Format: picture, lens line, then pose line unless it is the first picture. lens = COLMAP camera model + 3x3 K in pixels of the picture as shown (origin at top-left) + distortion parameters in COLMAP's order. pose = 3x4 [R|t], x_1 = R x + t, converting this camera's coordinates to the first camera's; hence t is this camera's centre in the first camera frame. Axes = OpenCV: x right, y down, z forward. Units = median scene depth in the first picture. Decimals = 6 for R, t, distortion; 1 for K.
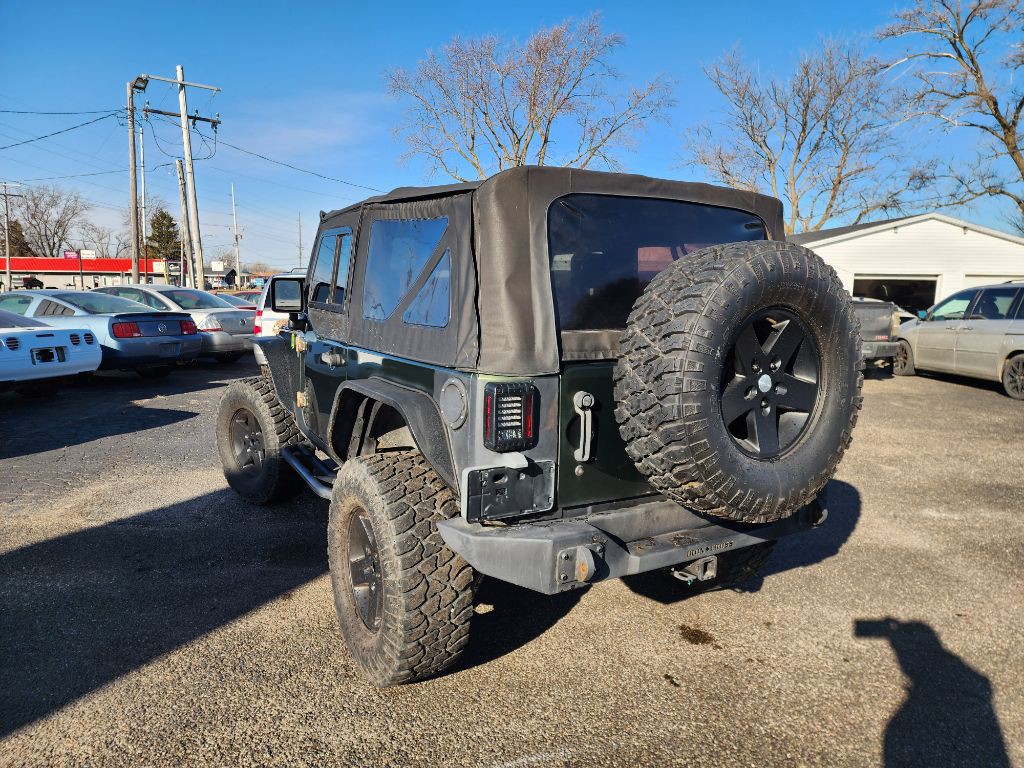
lens RADIAL K [[703.9, 0, 515.4], [0, 703.9, 382.5], [0, 0, 1]] dist [0.070395, -0.050660]
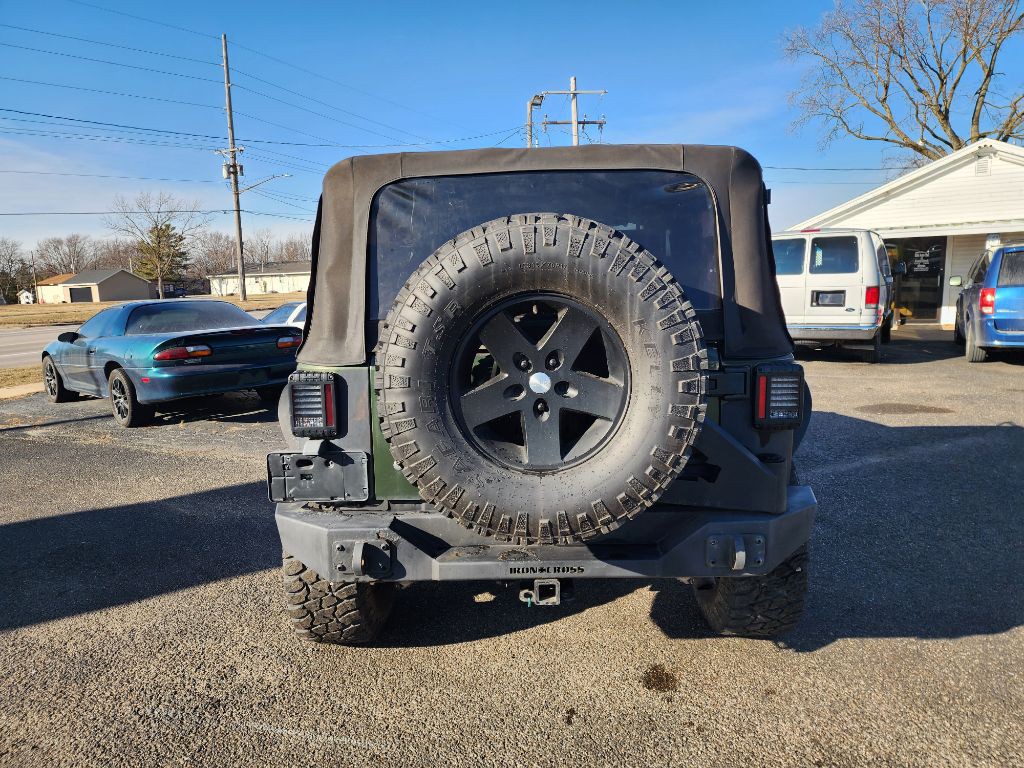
lens RADIAL K [[703.9, 0, 514.5], [0, 703.9, 378.8], [0, 0, 1]] dist [0.070395, -0.050660]
pose [[0.837309, 0.038247, -0.545390, 0.622327], [-0.028223, 0.999244, 0.026745, -0.020111], [0.546001, -0.007001, 0.837755, 0.224892]]
